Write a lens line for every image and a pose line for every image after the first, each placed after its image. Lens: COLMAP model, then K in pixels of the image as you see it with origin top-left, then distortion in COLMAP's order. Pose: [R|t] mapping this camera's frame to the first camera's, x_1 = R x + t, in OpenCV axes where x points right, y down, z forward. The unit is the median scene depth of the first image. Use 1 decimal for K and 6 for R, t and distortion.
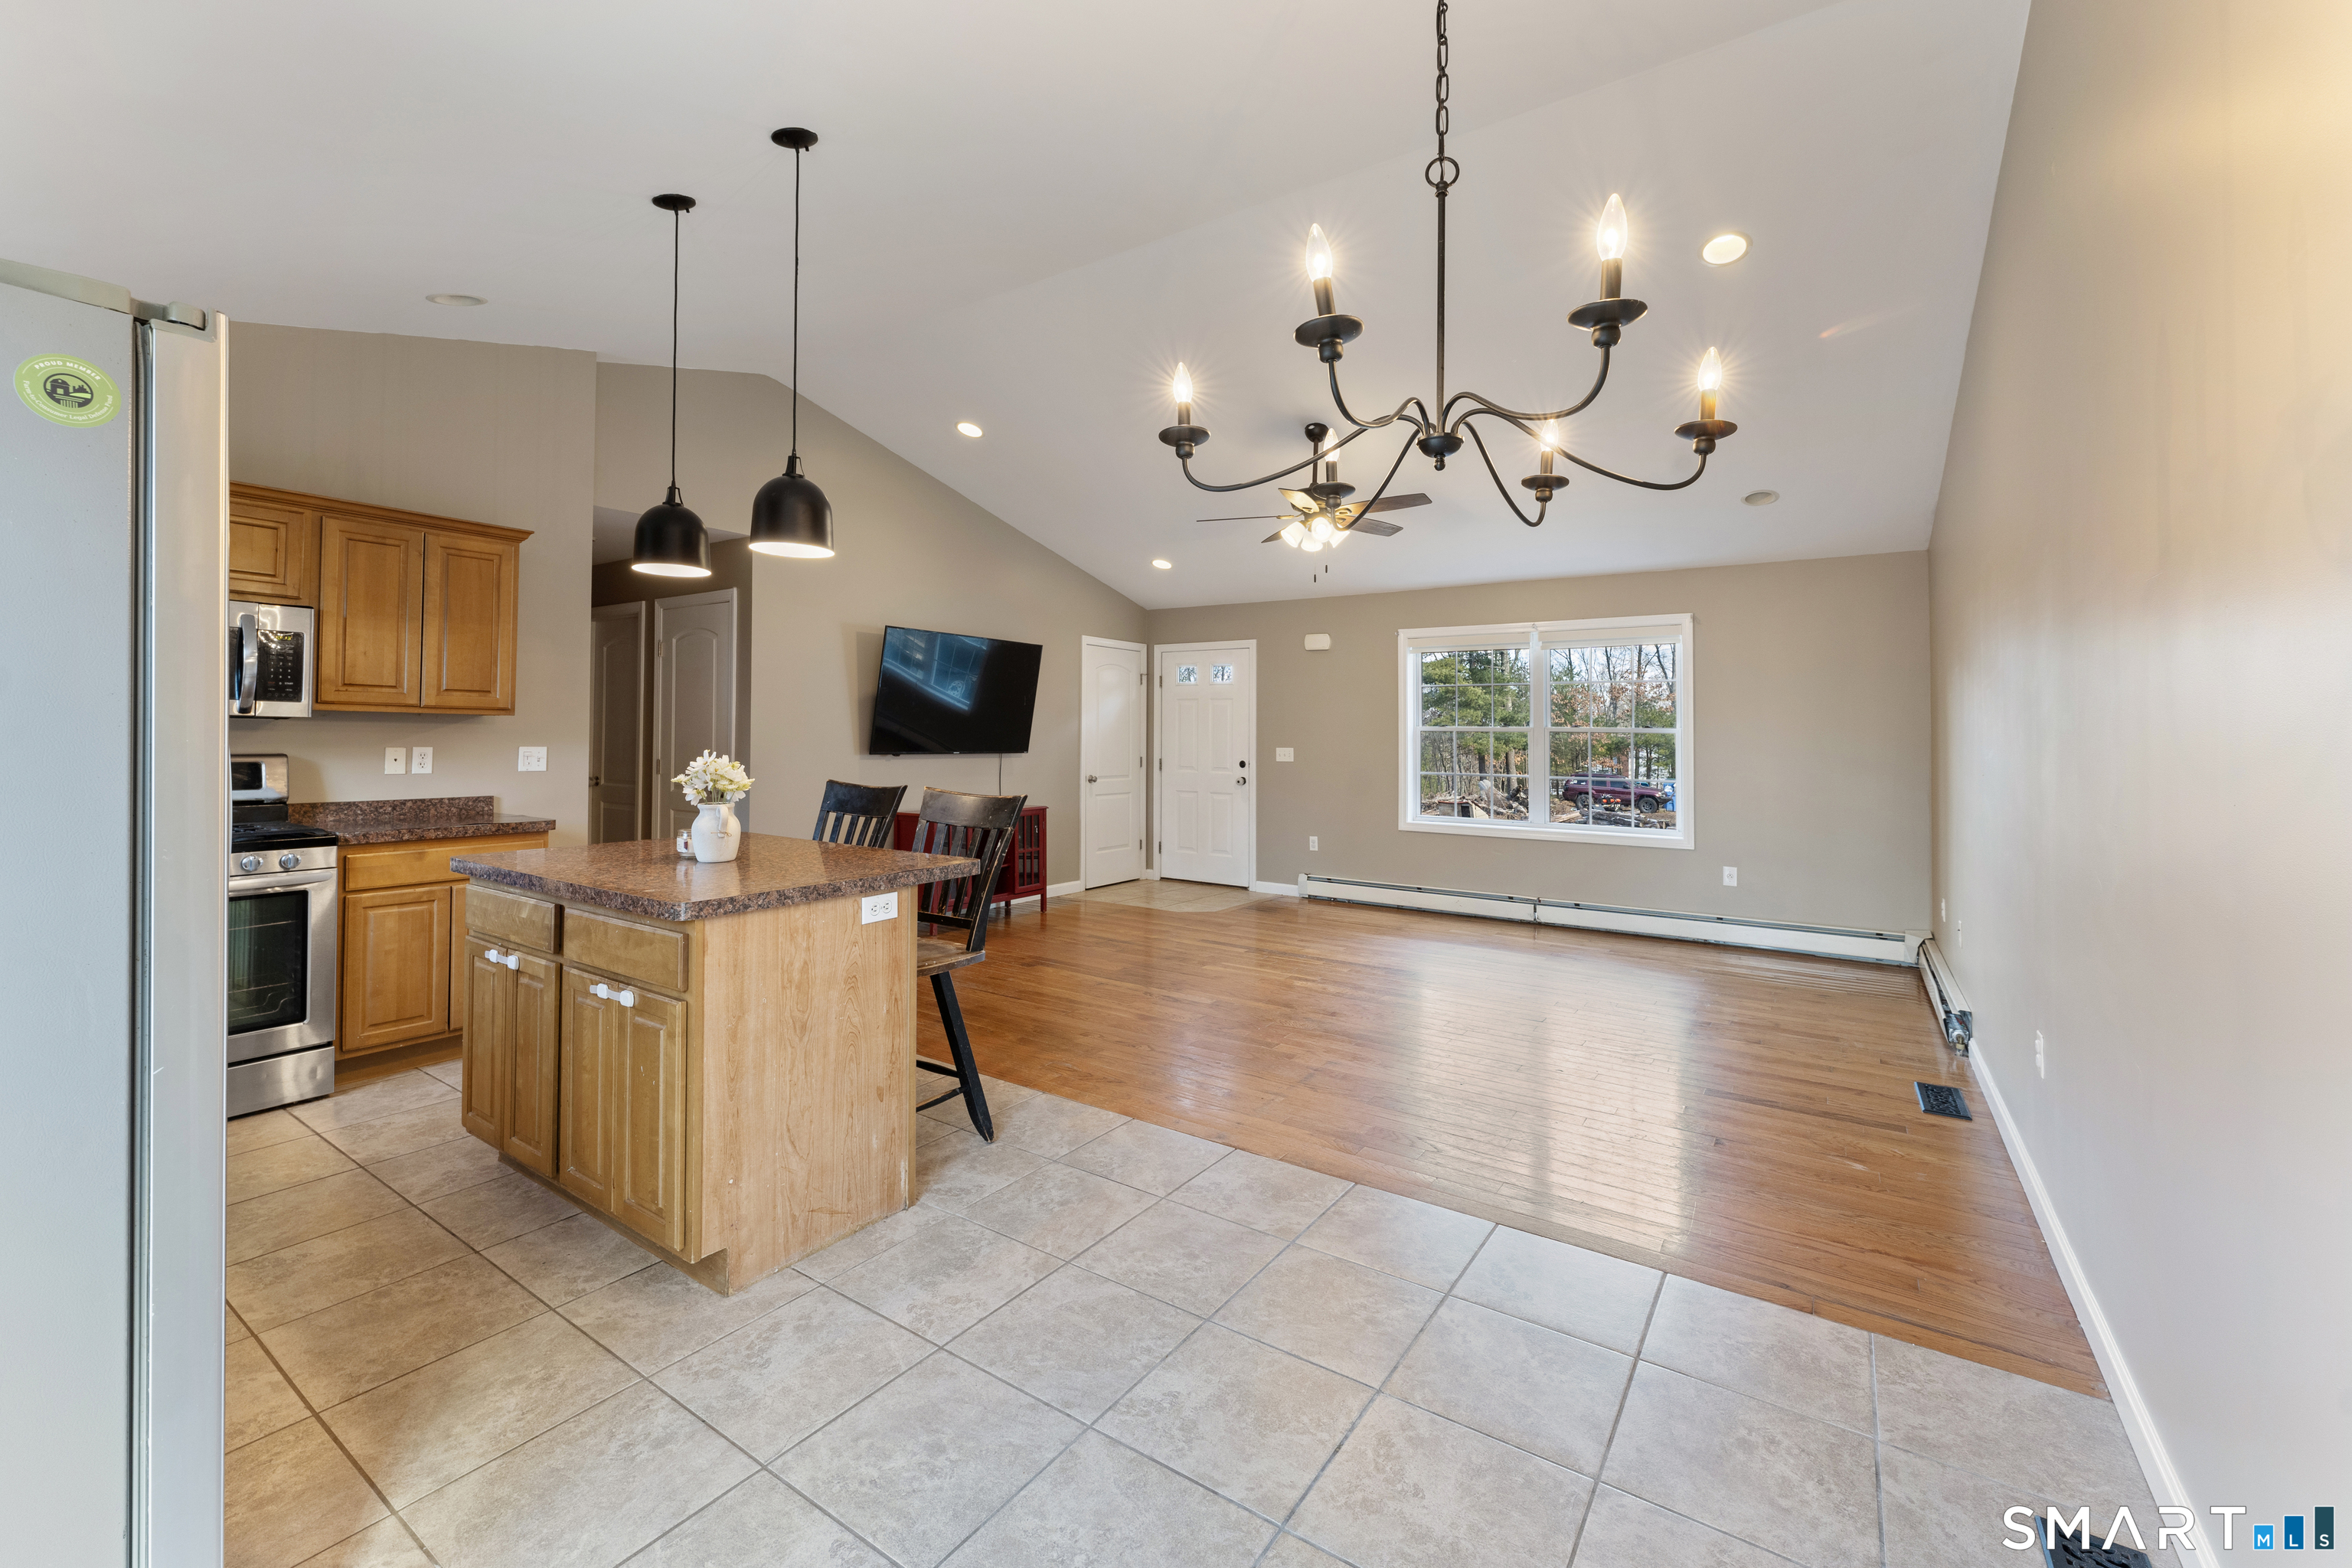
lens RADIAL K [[957.5, 0, 1185.3], [0, 957.5, 738.0], [0, 0, 1]] dist [-0.000507, -0.000002]
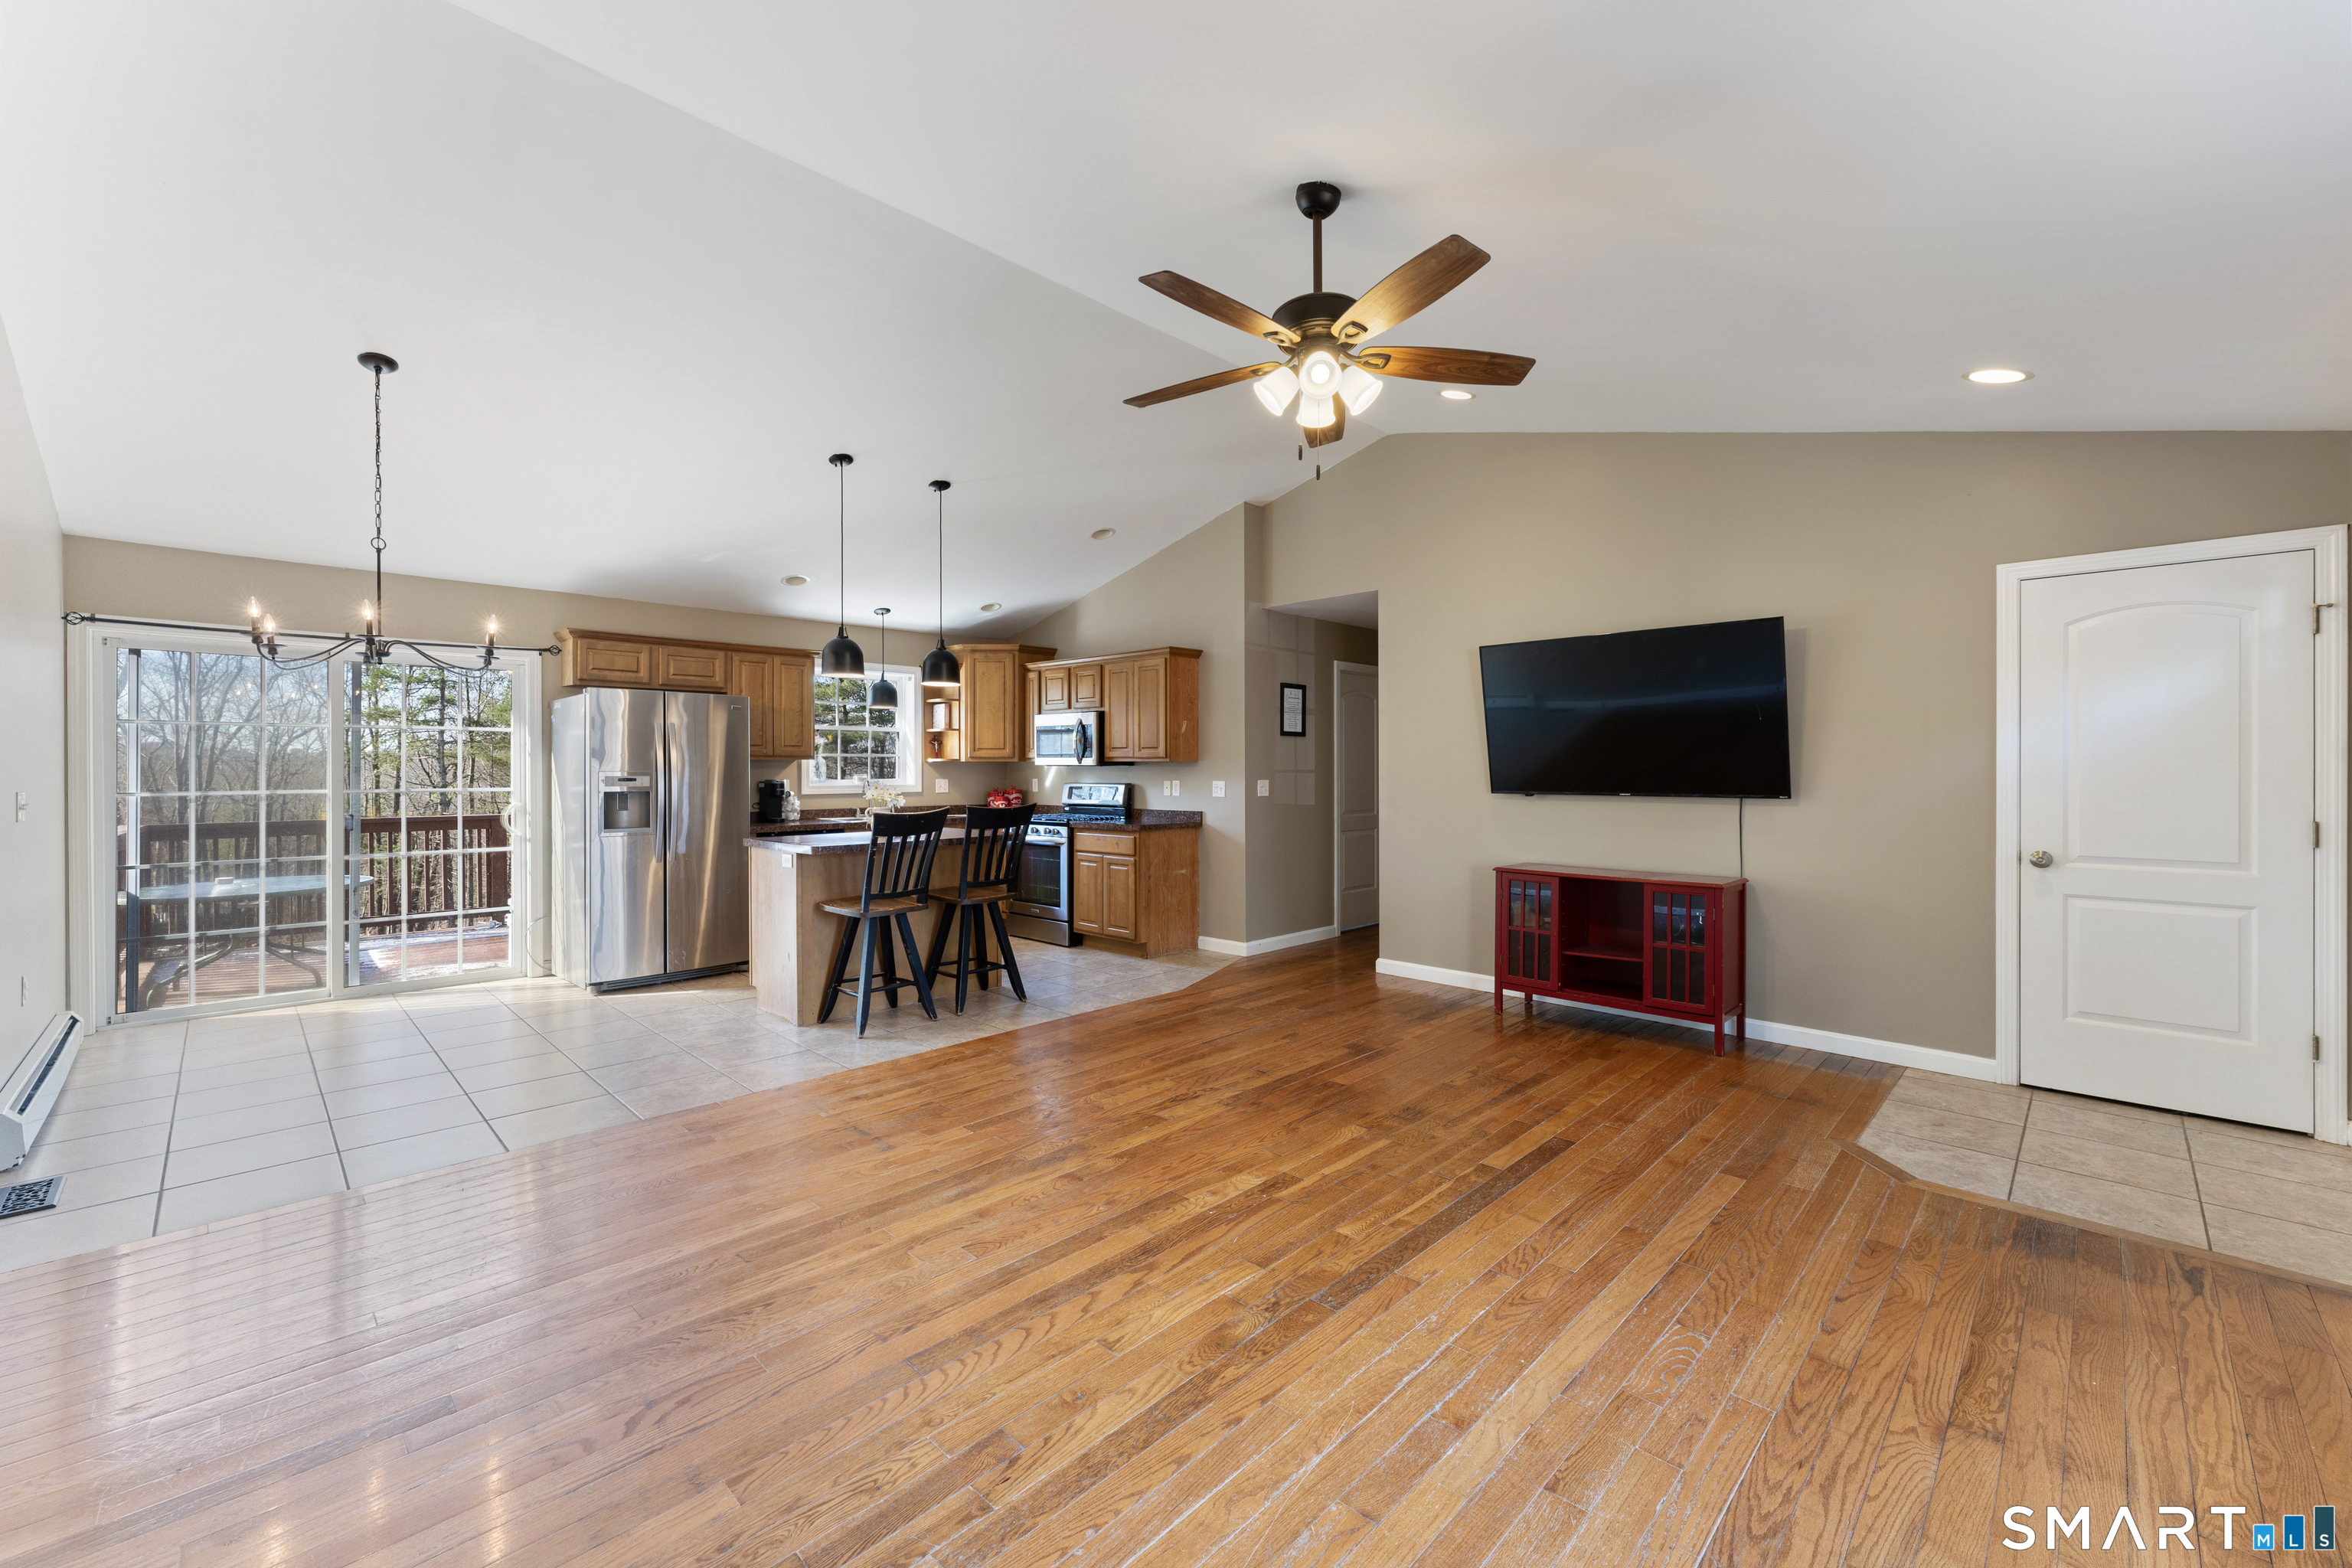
lens RADIAL K [[943.5, 0, 1177.9], [0, 943.5, 769.5], [0, 0, 1]] dist [-0.001490, -0.000138]
pose [[-0.186324, -0.011755, -0.982418, 0.884497], [-0.002312, 0.999931, -0.011526, 0.009136], [0.982486, 0.000124, -0.186338, 1.330659]]
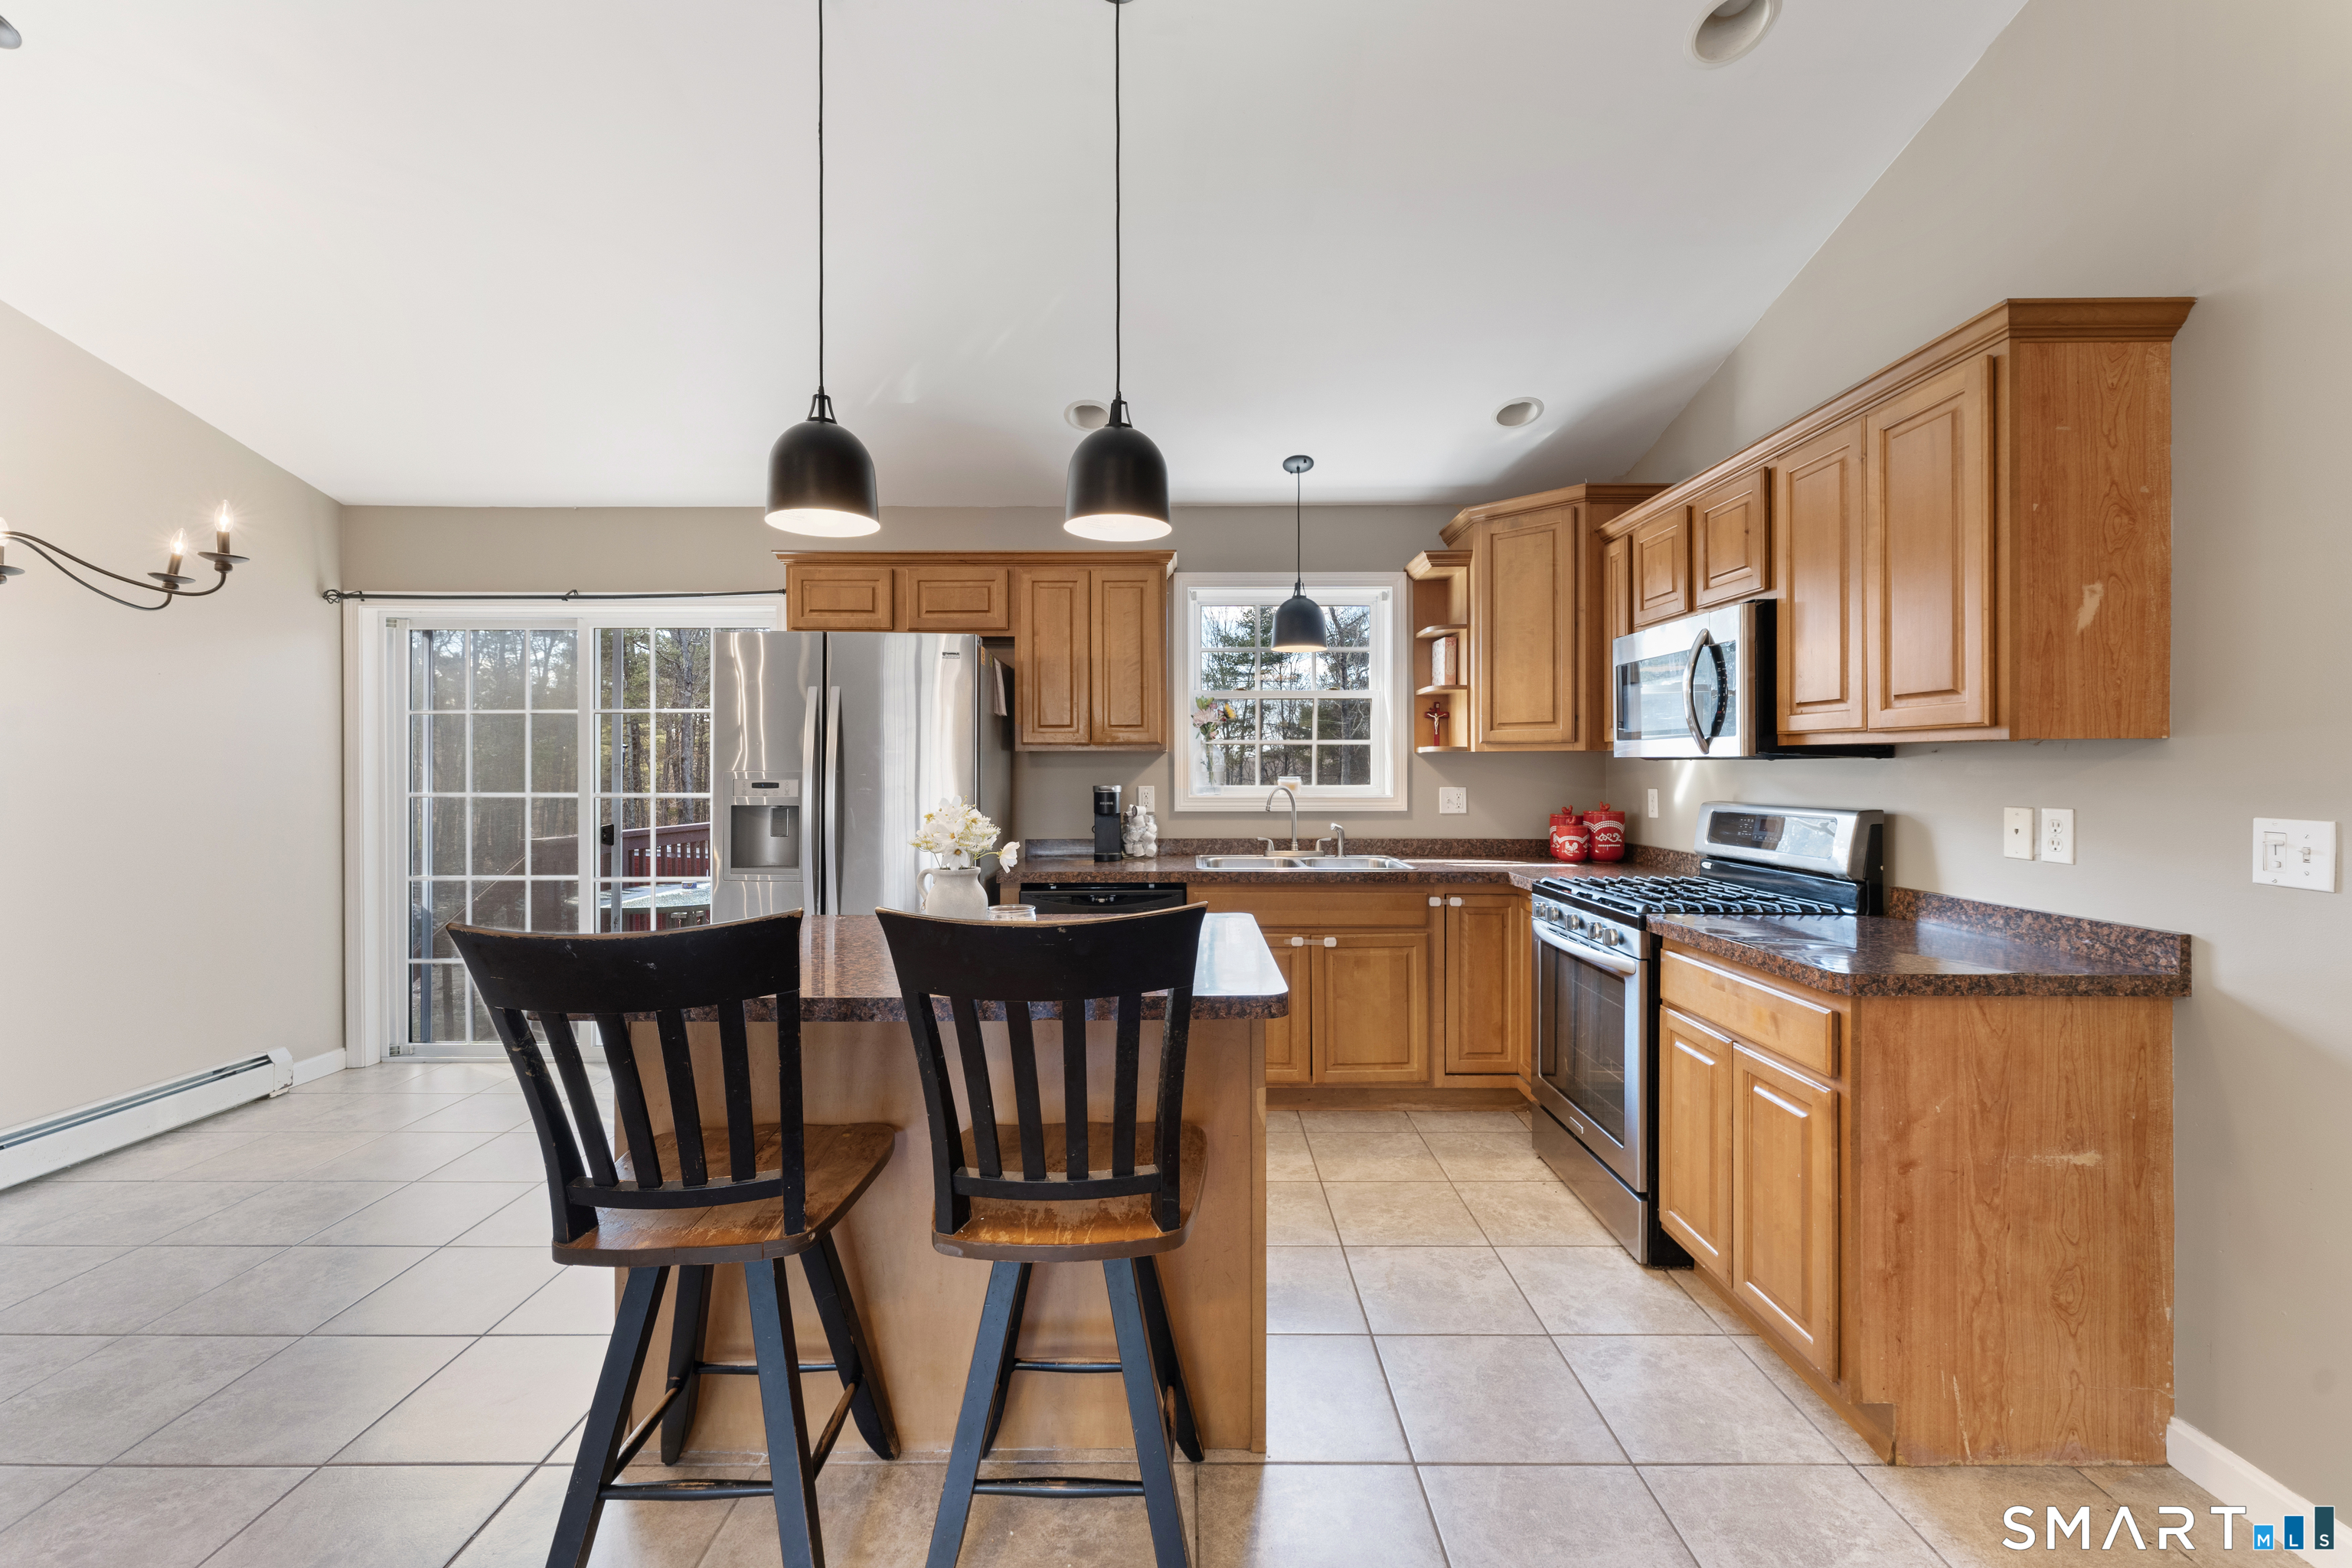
lens RADIAL K [[955.8, 0, 1187.0], [0, 955.8, 765.4], [0, 0, 1]] dist [0.000778, 0.000156]
pose [[-0.828956, -0.013133, -0.559160, -0.151563], [-0.010403, 0.999913, -0.008063, -0.003952], [0.559217, -0.000867, -0.829021, 1.166218]]
